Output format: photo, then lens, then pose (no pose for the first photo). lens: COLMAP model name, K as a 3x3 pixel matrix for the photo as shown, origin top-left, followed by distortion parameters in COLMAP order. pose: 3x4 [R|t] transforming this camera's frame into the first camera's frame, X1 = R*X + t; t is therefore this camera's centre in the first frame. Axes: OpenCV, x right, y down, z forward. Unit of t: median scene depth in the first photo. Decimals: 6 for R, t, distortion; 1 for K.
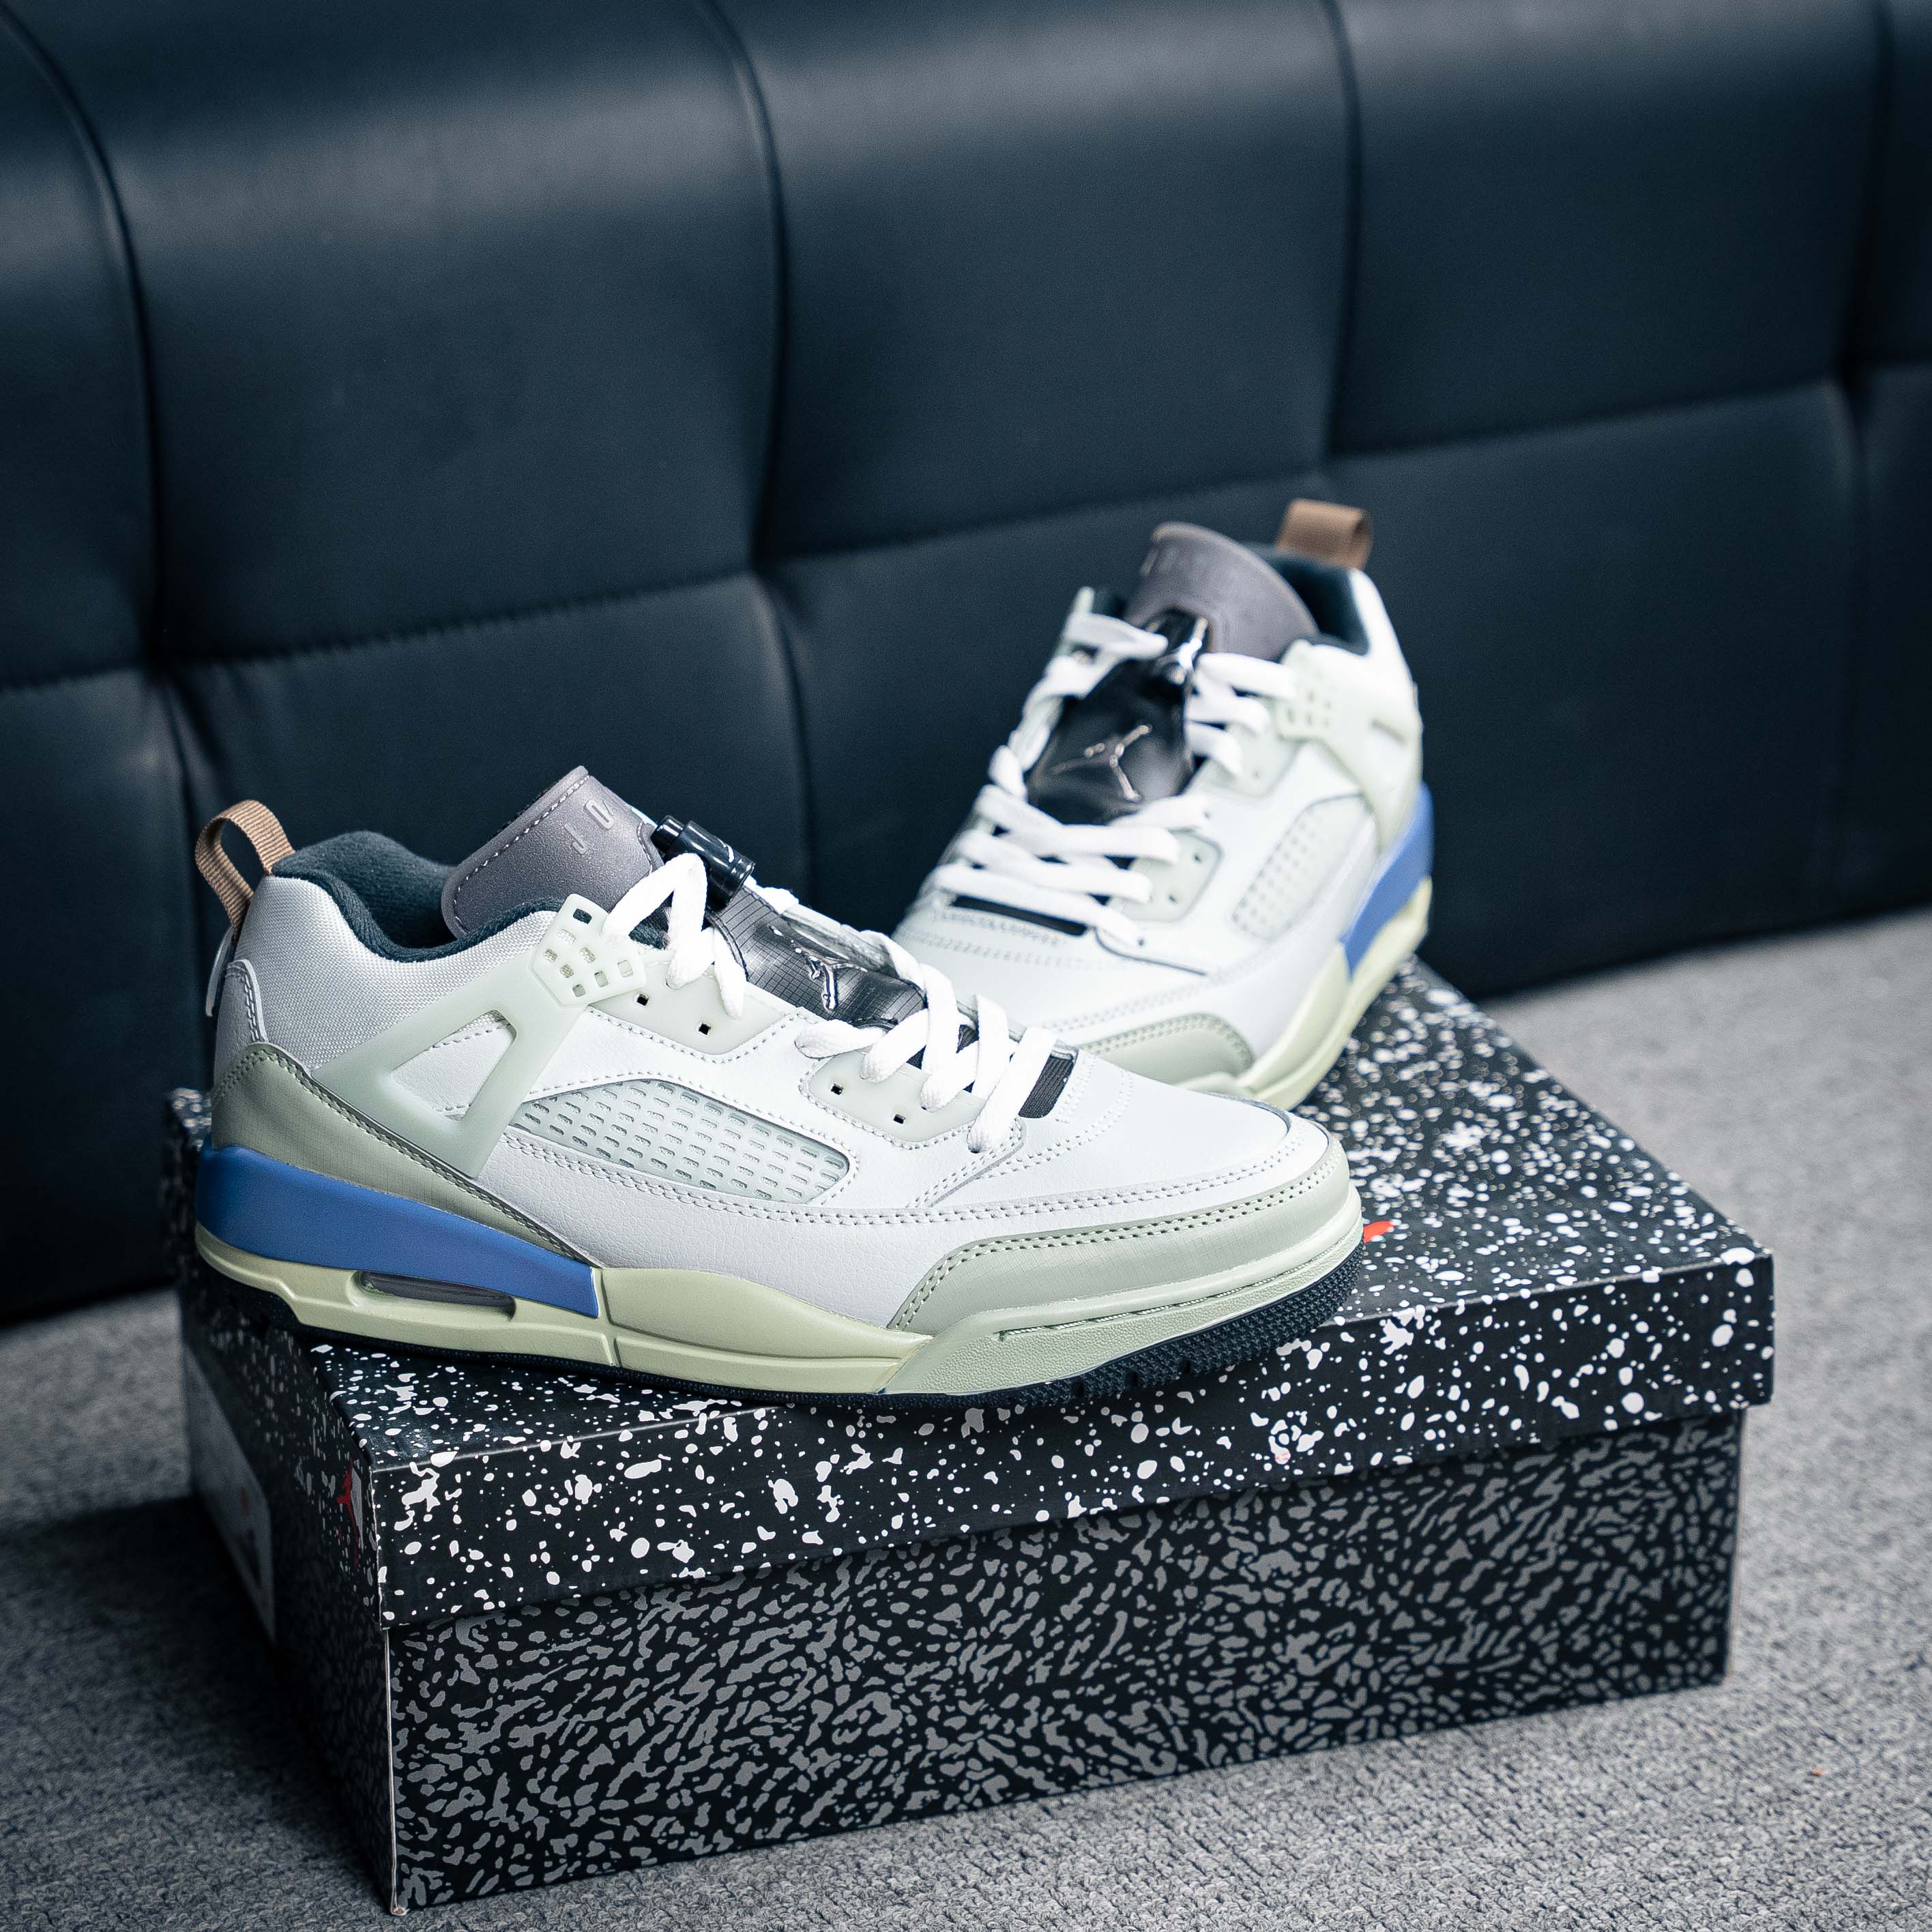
lens RADIAL K [[5251.5, 0, 966.0], [0, 5251.5, 966.0], [0, 0, 1]] dist [-0.026022, 0.313921]
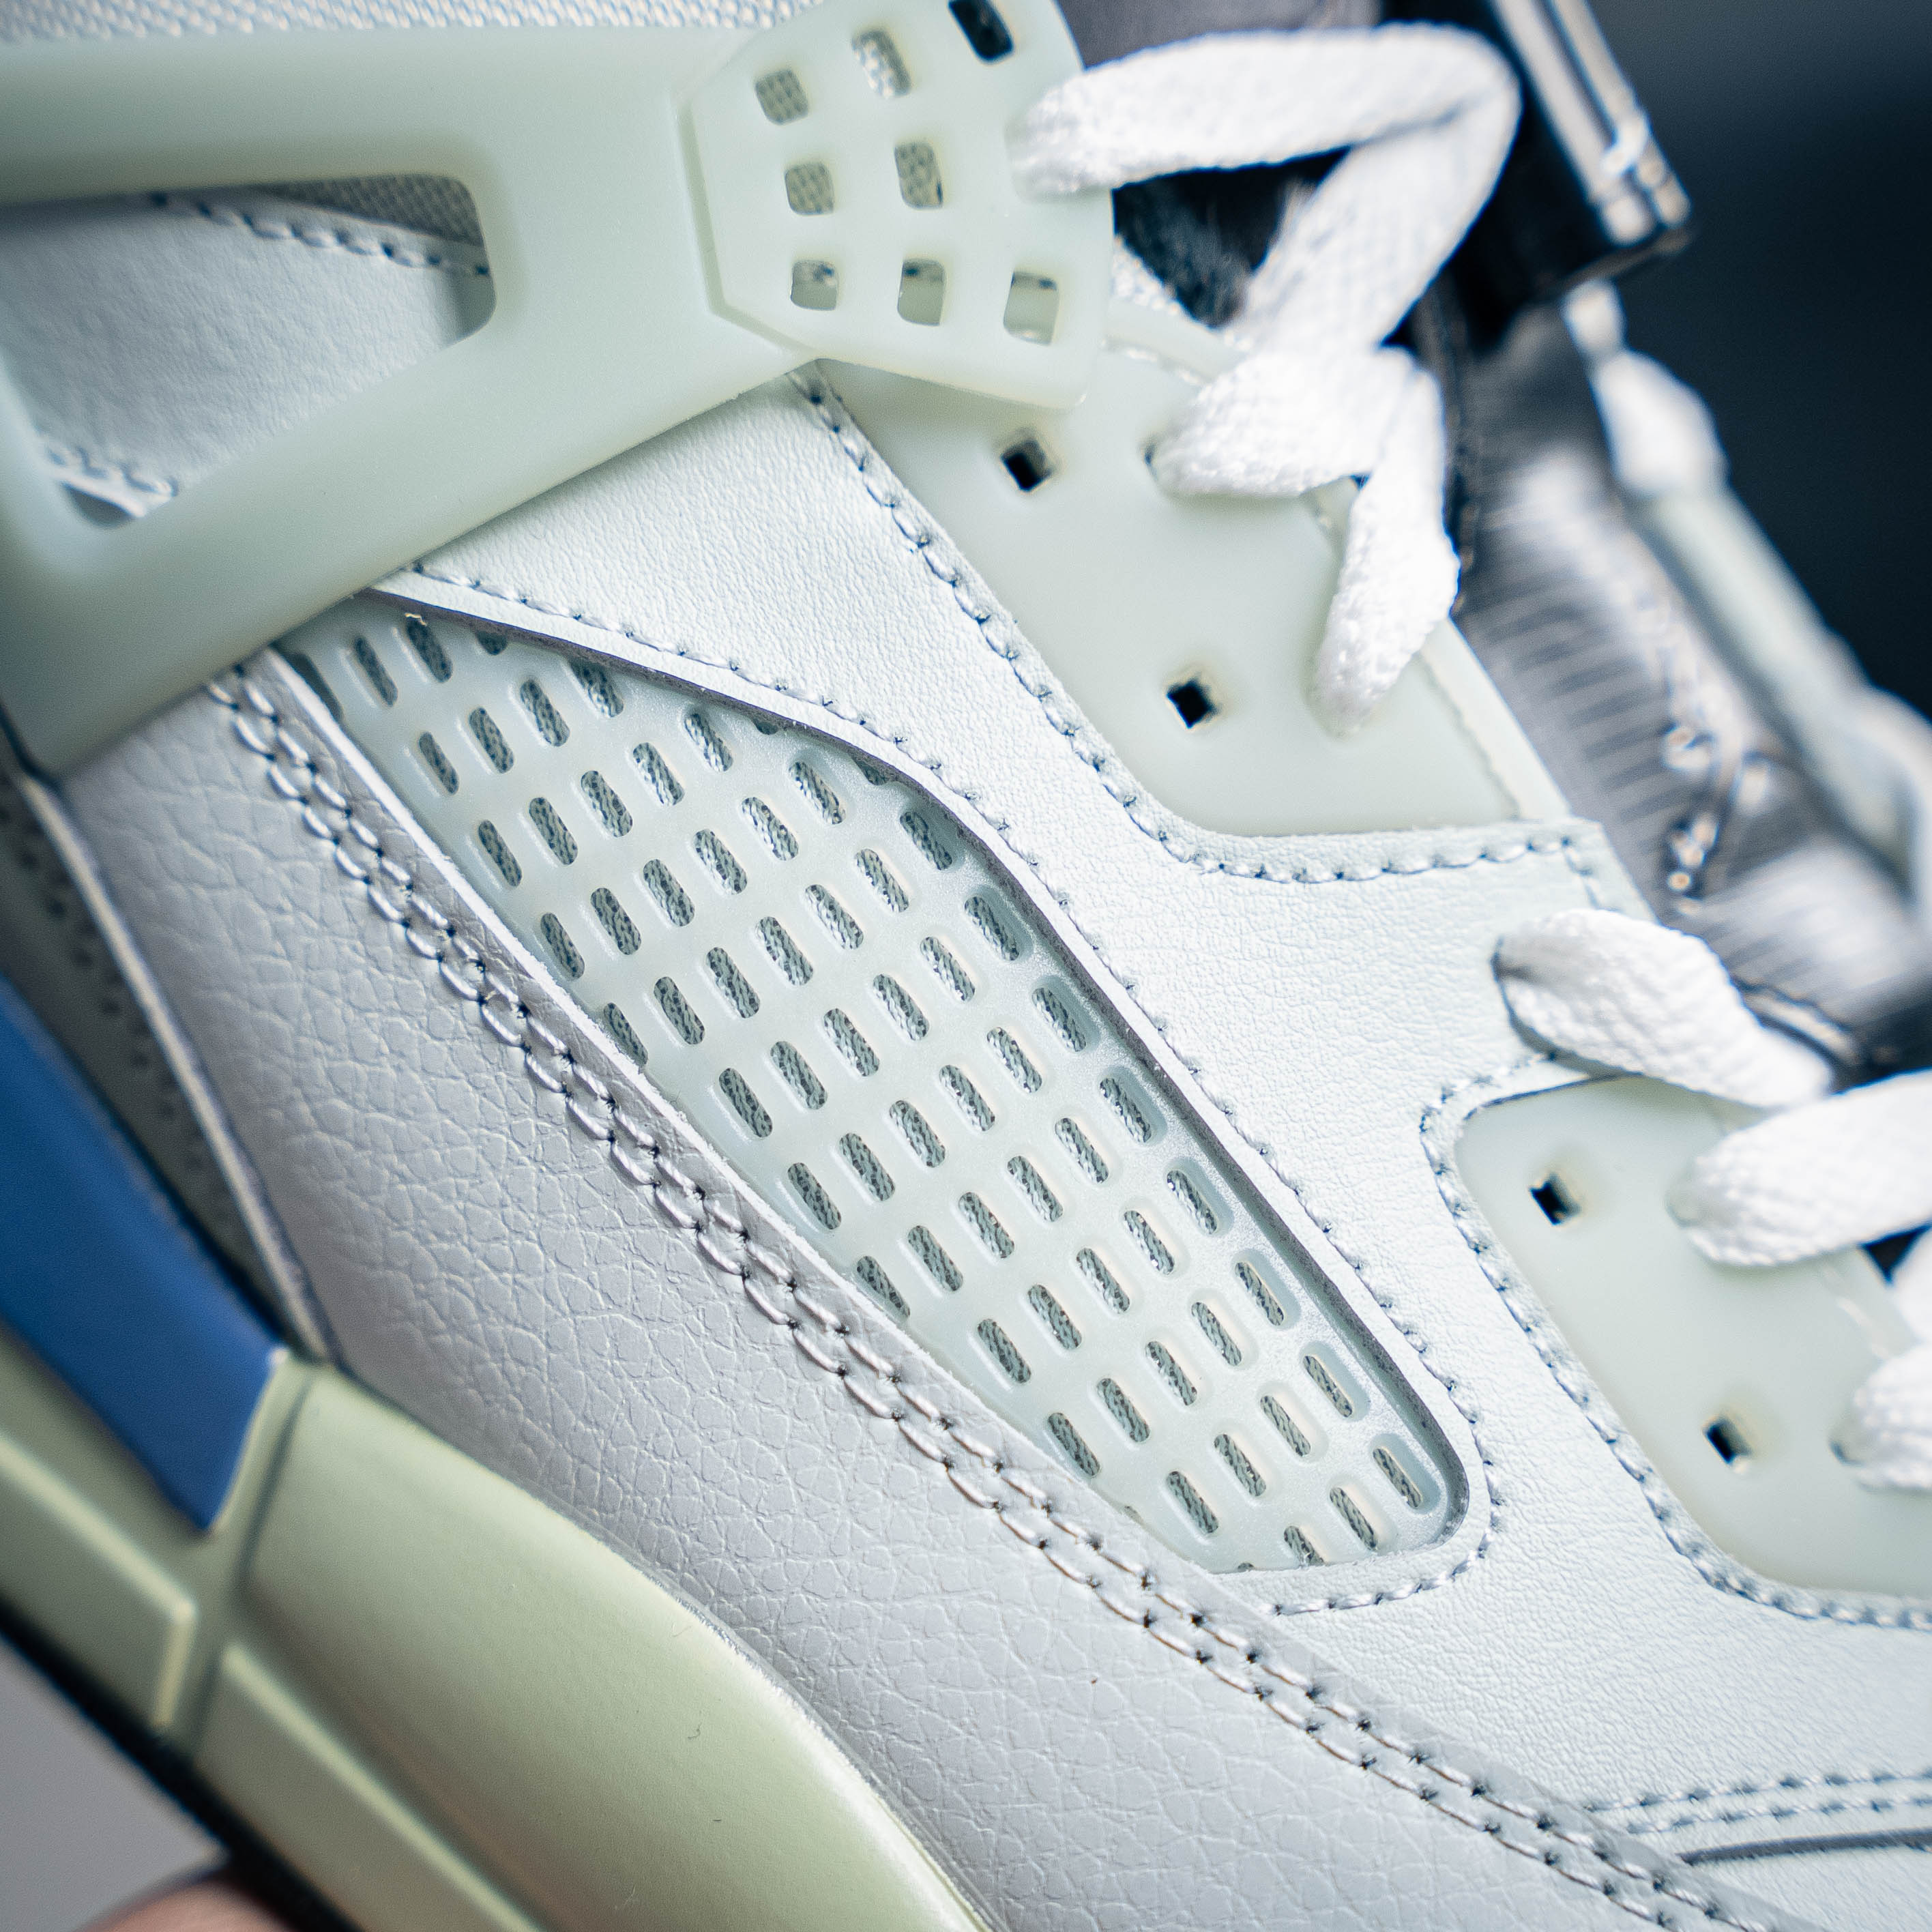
lens RADIAL K [[5251.5, 0, 966.0], [0, 5251.5, 966.0], [0, 0, 1]] dist [-0.026022, 0.313921]
pose [[0.869447, 0.492571, -0.037892, -0.043810], [-0.491045, 0.870068, 0.043087, 0.017225], [0.054192, -0.018855, 0.998352, 0.762387]]
